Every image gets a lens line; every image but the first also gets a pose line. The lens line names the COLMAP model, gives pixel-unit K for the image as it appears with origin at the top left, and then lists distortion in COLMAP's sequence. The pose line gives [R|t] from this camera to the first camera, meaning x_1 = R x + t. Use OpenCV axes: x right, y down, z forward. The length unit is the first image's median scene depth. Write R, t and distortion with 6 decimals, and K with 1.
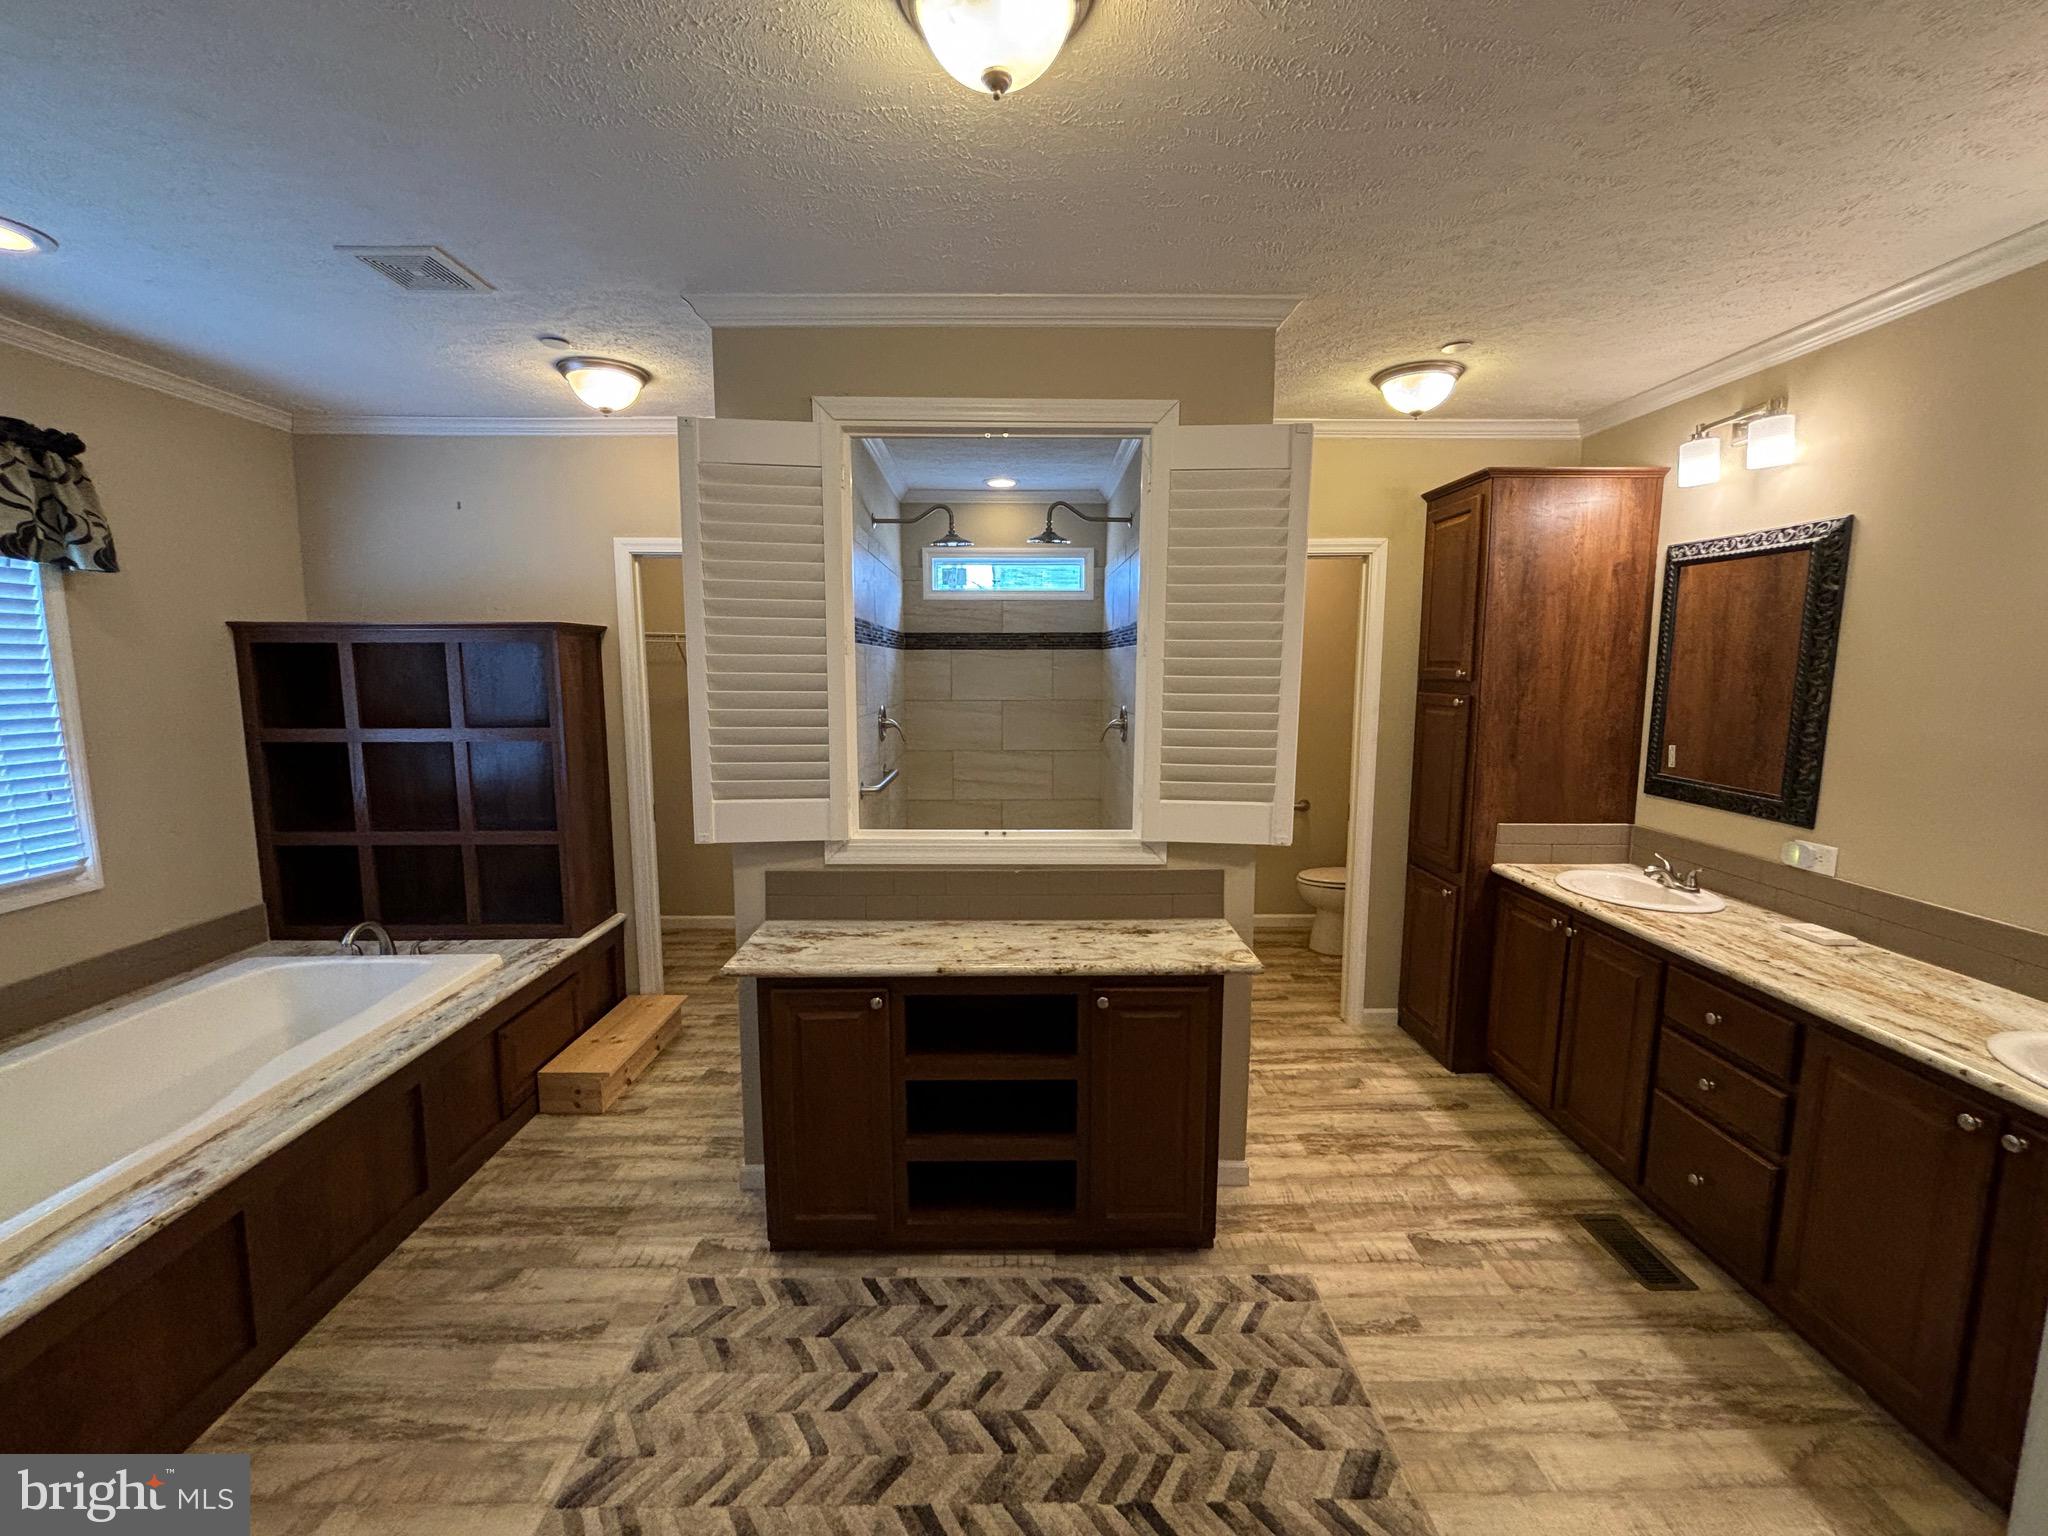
lens RADIAL K [[830.6, 0, 1024.0], [0, 830.6, 768.0], [0, 0, 1]] dist [0.000599, 0.000599]
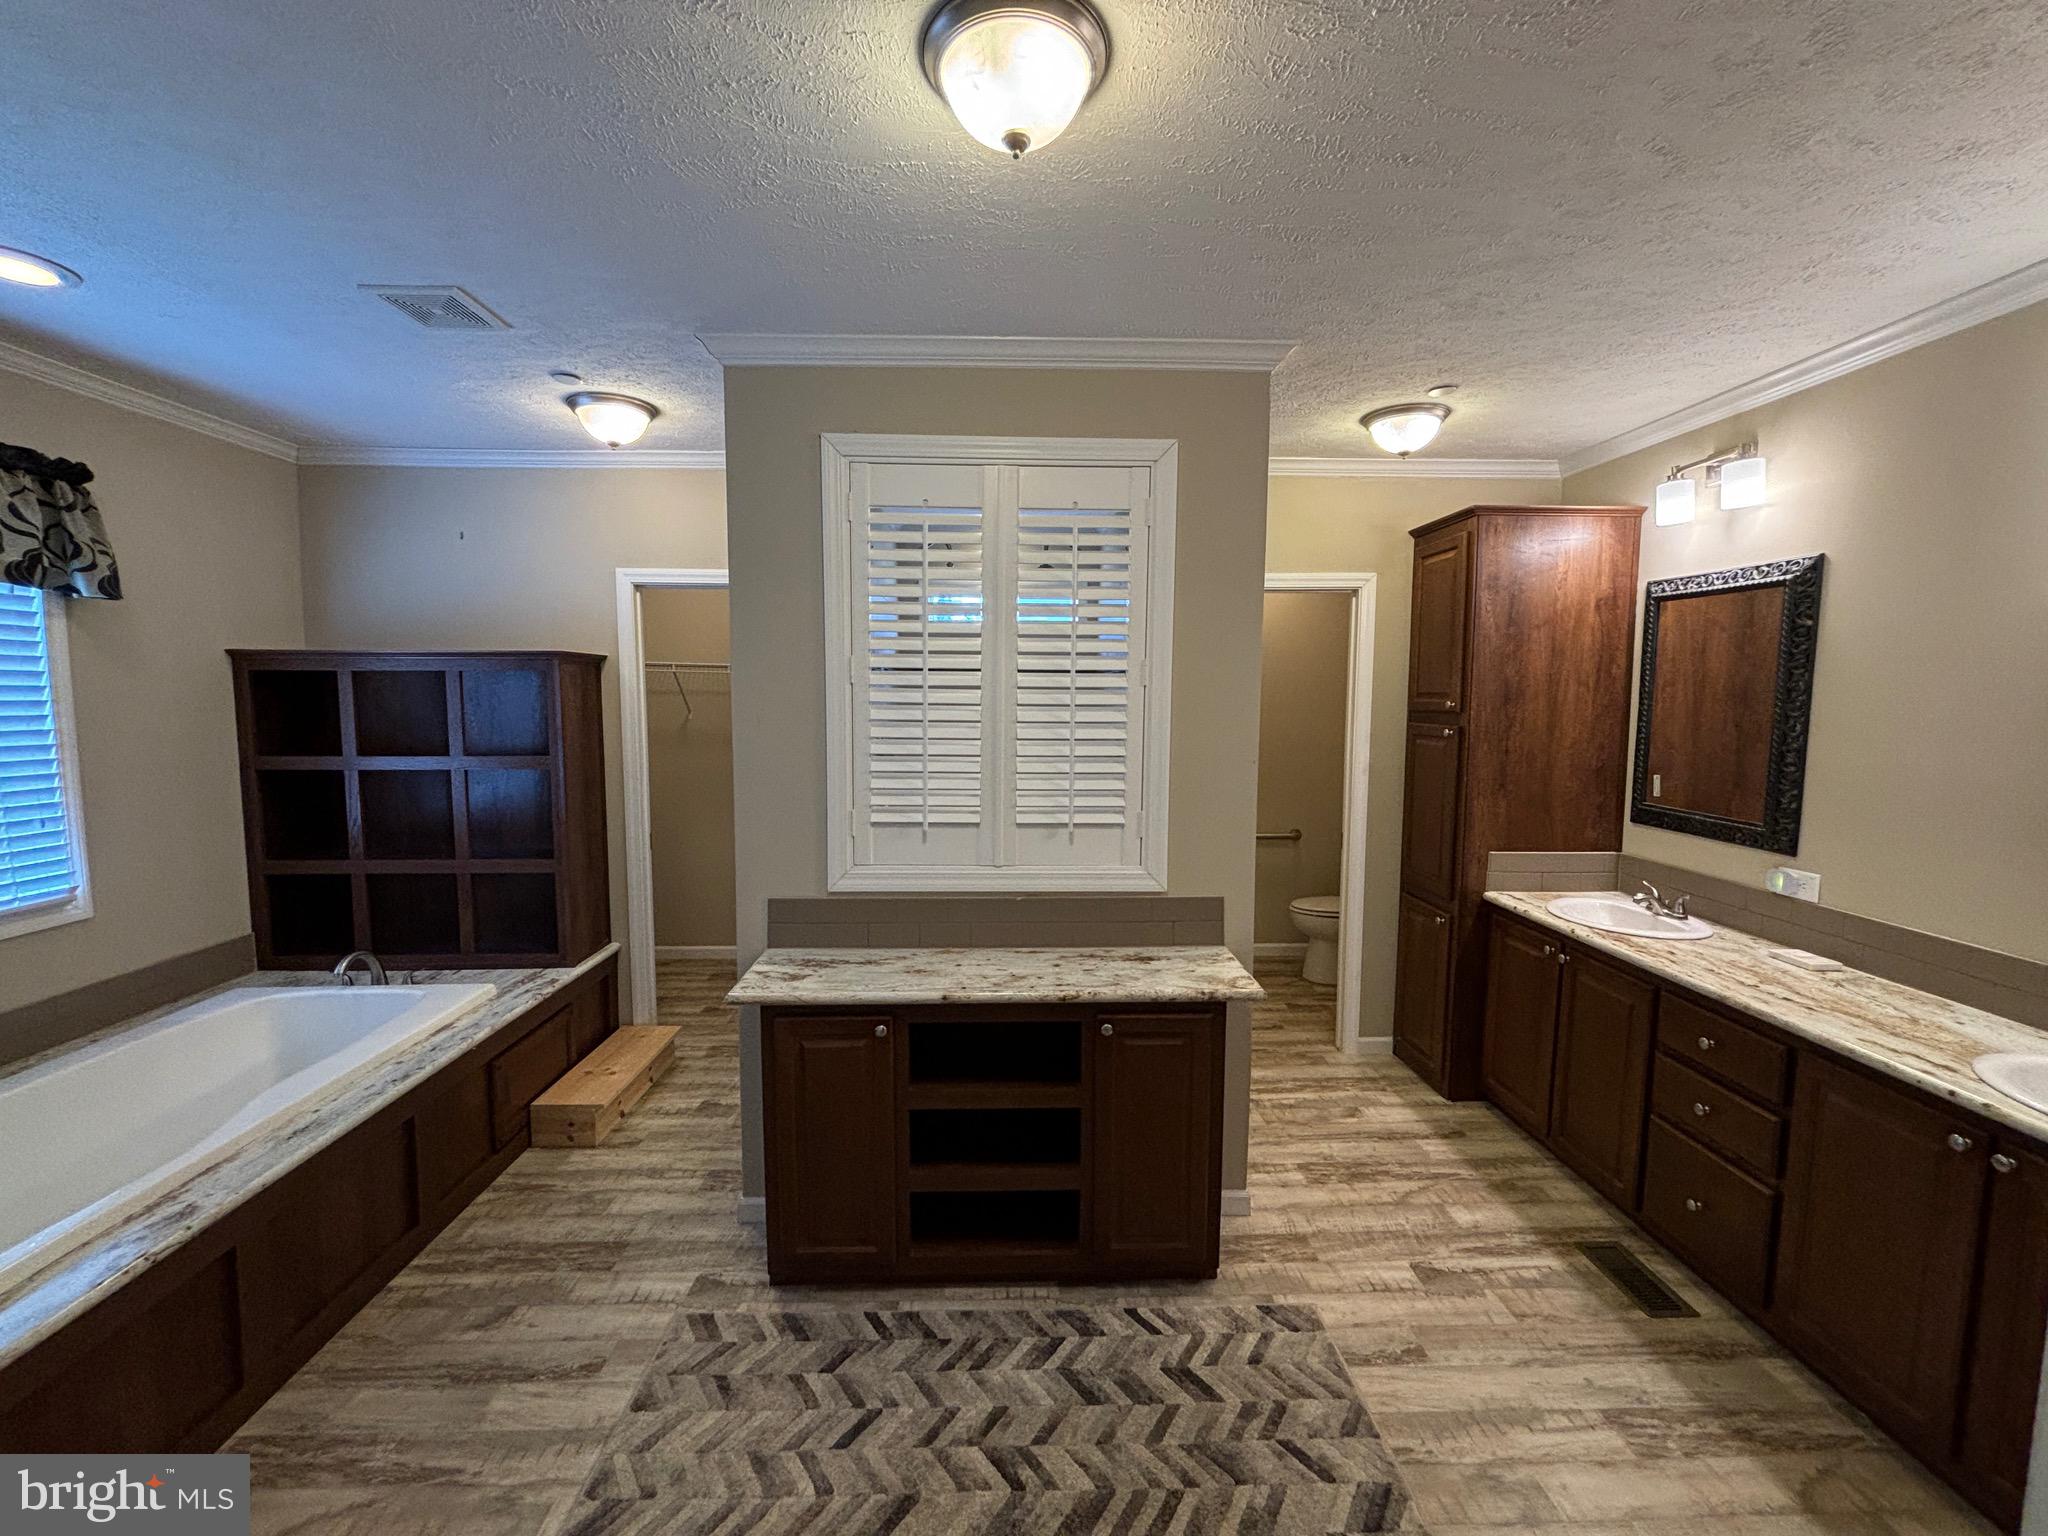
lens RADIAL K [[830.6, 0, 1024.0], [0, 830.6, 768.0], [0, 0, 1]] dist [0.000599, 0.000599]
pose [[0.999858, 0.001696, 0.016758, -0.020536], [-0.001081, 0.999328, -0.036633, 0.003017], [-0.016809, 0.036610, 0.999188, -0.012536]]
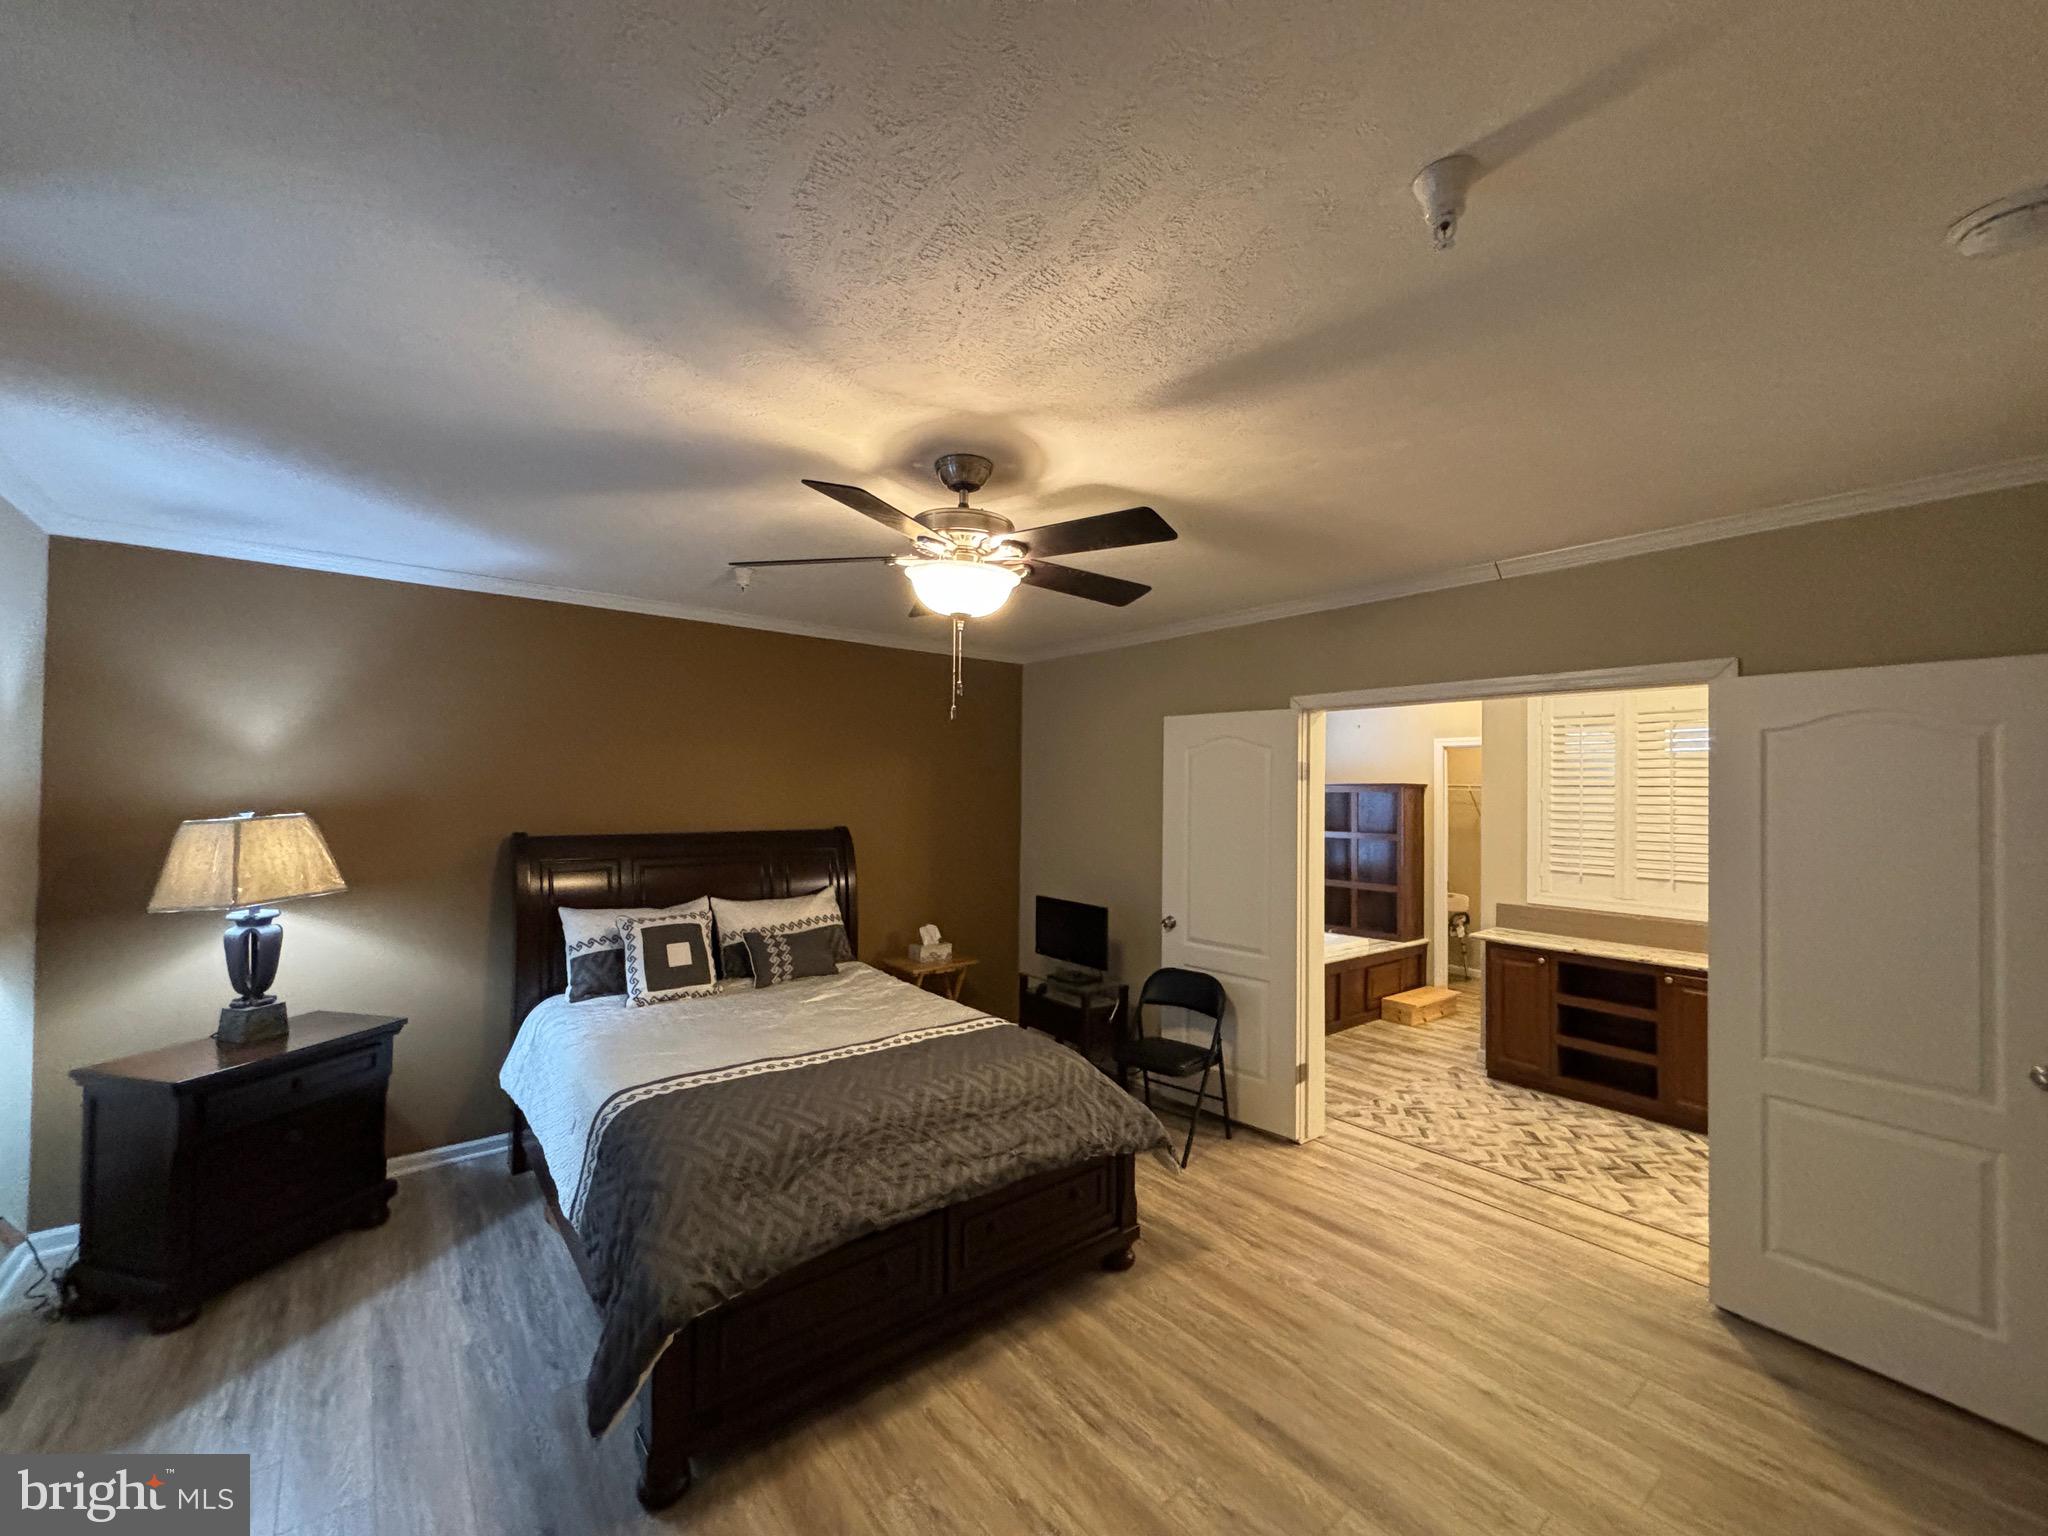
lens RADIAL K [[830.6, 0, 1024.0], [0, 830.6, 768.0], [0, 0, 1]] dist [0.000599, 0.000599]
pose [[0.616028, -0.014721, -0.787587, 0.640766], [-0.115552, 0.987321, -0.108836, 0.159728], [0.779203, 0.158053, 0.606516, -1.319651]]
